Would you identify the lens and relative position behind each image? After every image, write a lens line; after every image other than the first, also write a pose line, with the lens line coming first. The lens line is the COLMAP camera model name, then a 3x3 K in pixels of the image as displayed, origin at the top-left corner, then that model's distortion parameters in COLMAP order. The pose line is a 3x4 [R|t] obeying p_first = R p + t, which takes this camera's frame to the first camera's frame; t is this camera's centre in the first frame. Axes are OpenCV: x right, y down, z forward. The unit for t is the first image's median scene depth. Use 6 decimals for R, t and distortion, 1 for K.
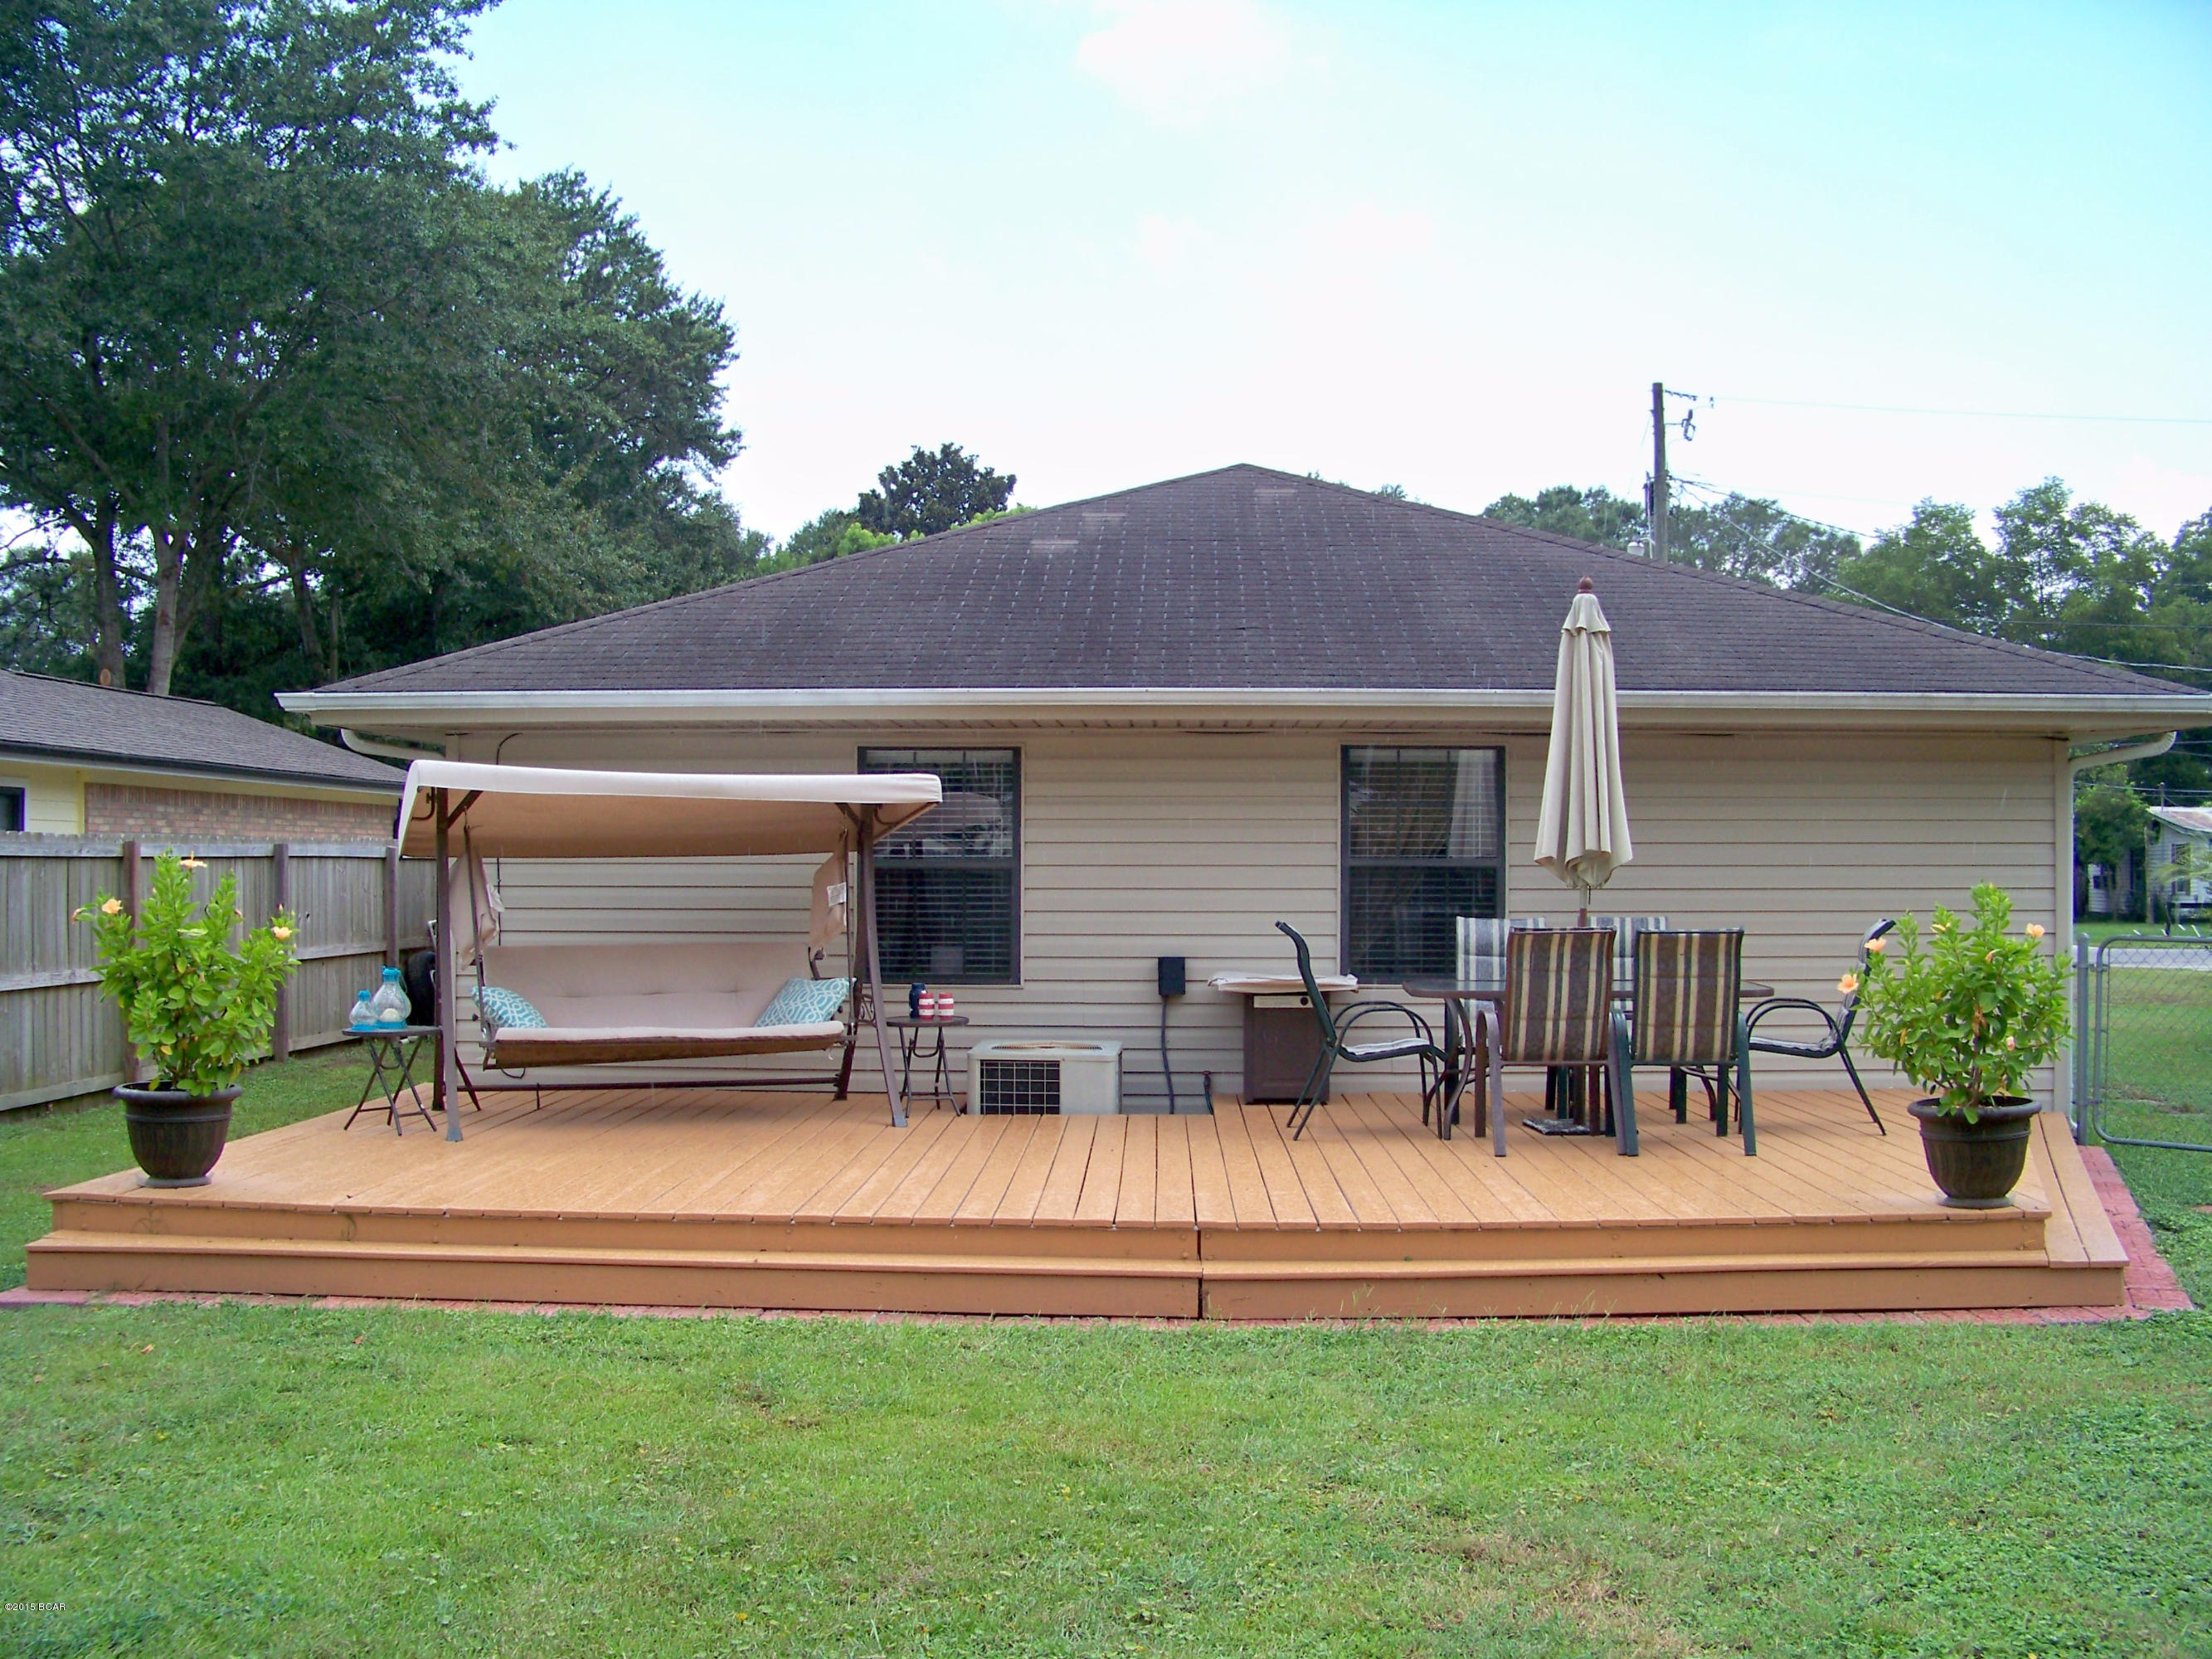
lens RADIAL K [[2207.8, 0, 1105.2], [0, 2207.8, 884.1], [0, 0, 1]] dist [-0.270278, 0.286630]
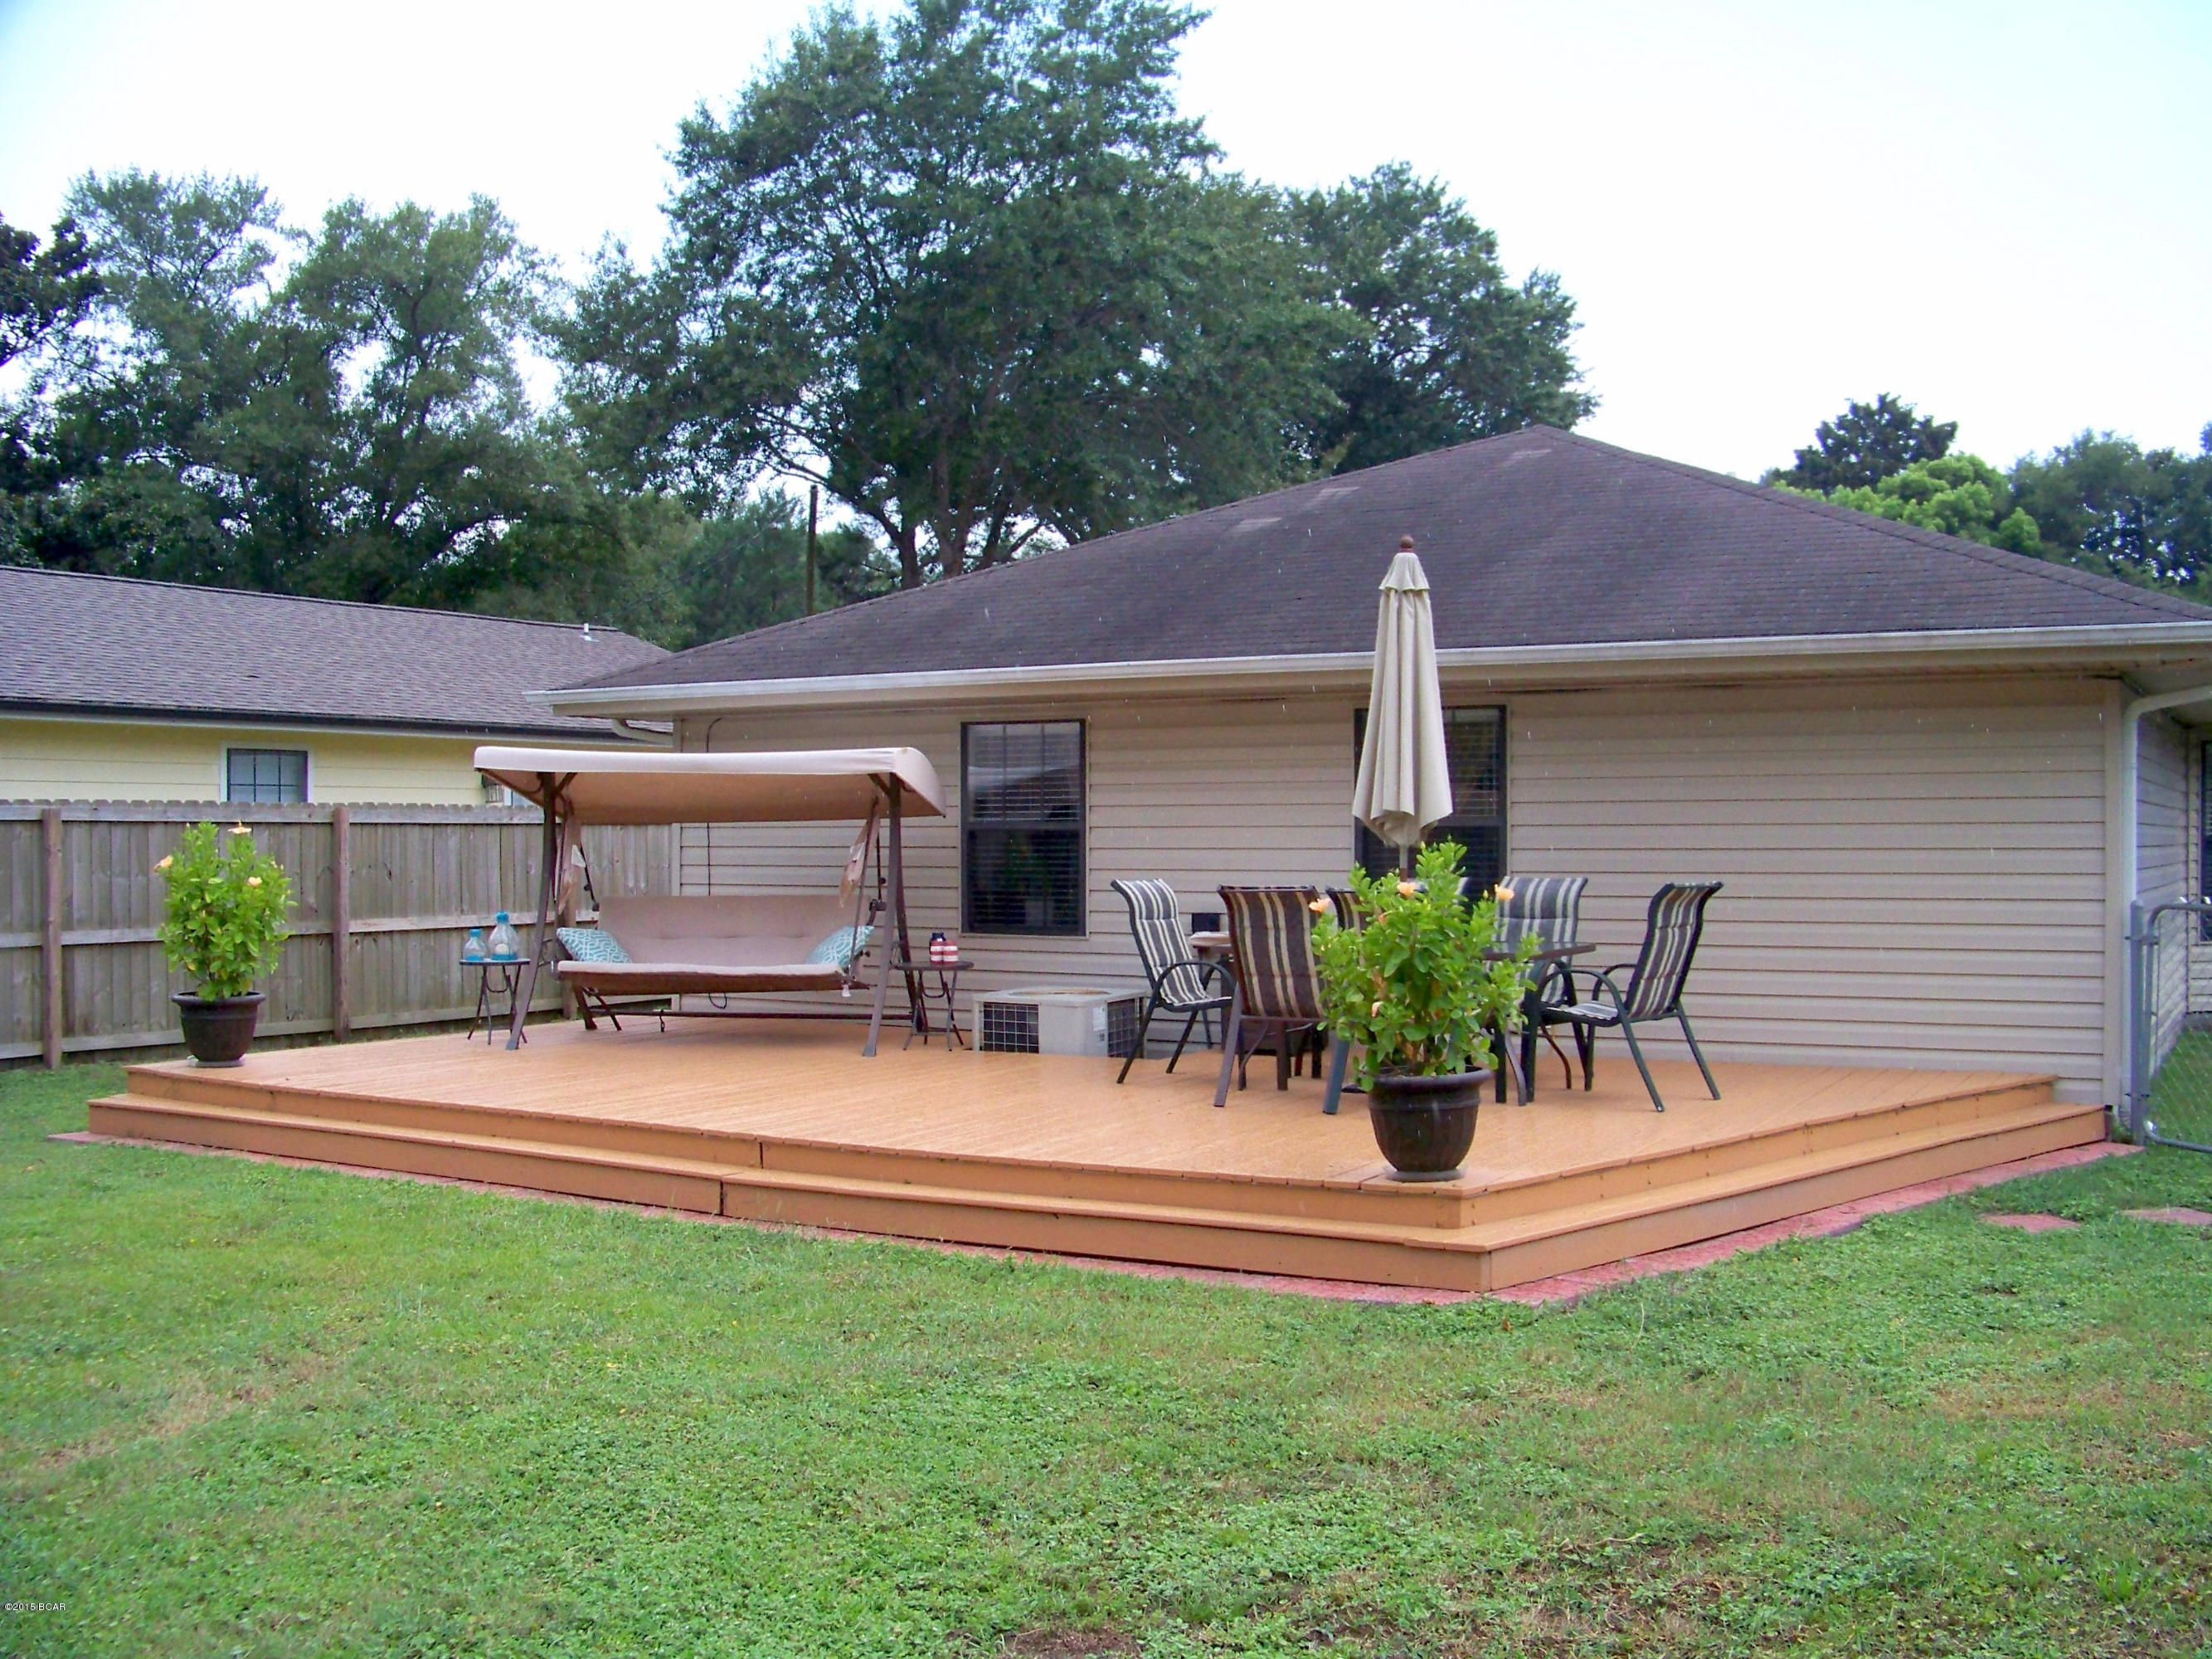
lens RADIAL K [[2180.5, 0, 1122.9], [0, 2180.5, 827.3], [0, 0, 1]] dist [-0.255182, 0.322186]
pose [[0.894089, -0.004641, -0.447866, 0.465005], [0.000911, 0.999963, -0.008543, 0.000834], [0.447889, 0.007230, 0.894060, 0.042866]]
